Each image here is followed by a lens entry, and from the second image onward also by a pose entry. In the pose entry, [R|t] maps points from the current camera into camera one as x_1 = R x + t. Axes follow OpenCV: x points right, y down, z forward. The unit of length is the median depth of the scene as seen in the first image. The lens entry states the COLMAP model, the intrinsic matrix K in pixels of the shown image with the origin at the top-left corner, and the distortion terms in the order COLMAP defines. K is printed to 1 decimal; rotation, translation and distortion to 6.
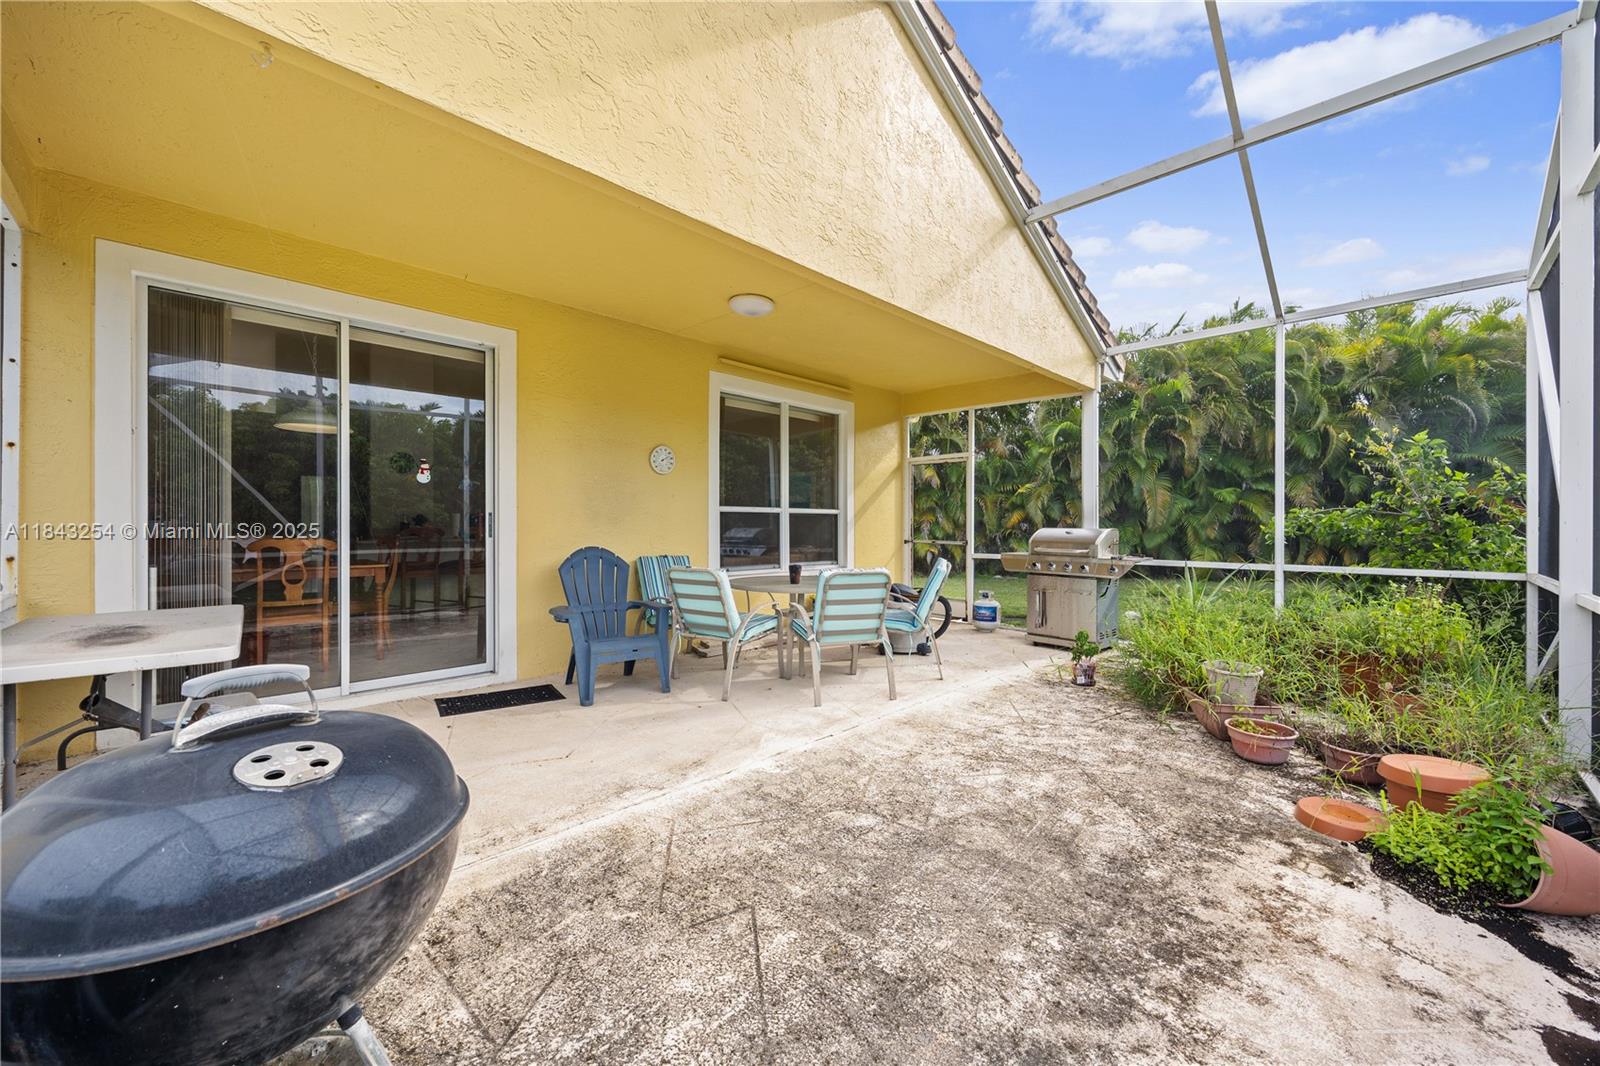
lens RADIAL K [[612.4, 0, 800.5], [0, 612.4, 525.5], [0, 0, 1]] dist [-0.001956, -0.000201]
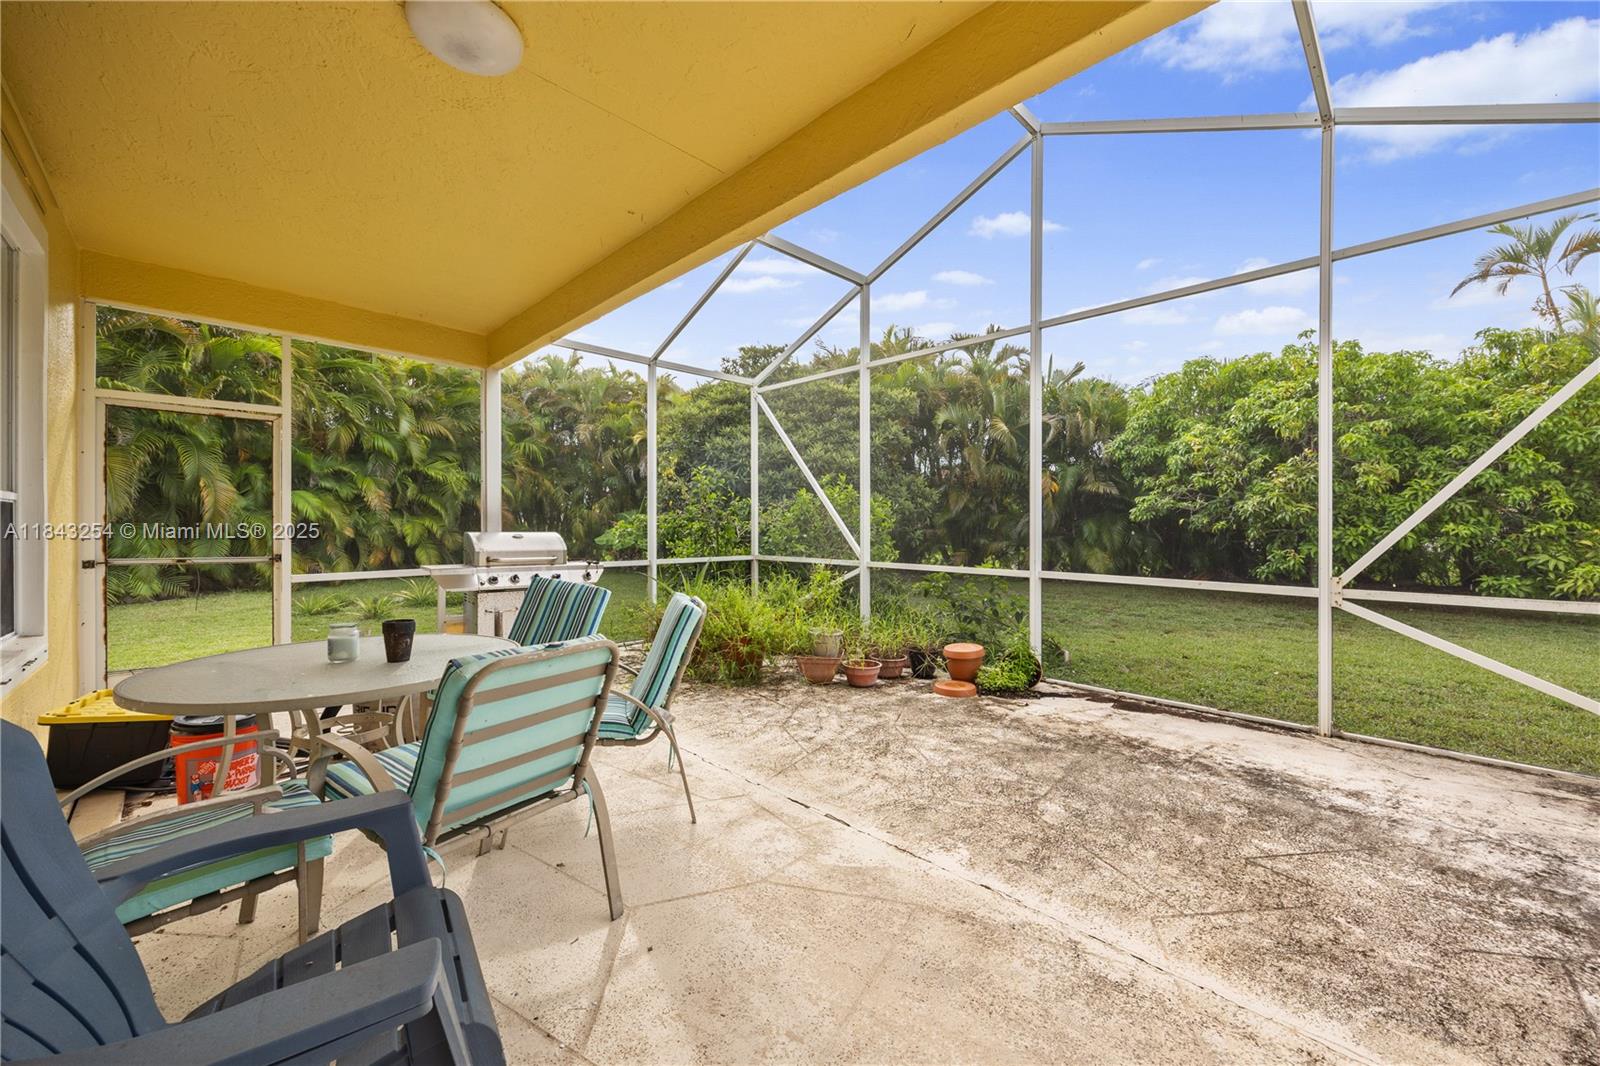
lens RADIAL K [[612.4, 0, 814.8], [0, 612.4, 532.6], [0, 0, 1]] dist [-0.001956, -0.000201]
pose [[0.001185, -0.011145, 0.999937, -1.018235], [-0.003097, 0.999933, 0.011149, -0.017215], [-0.999995, -0.003110, 0.001150, 1.484819]]
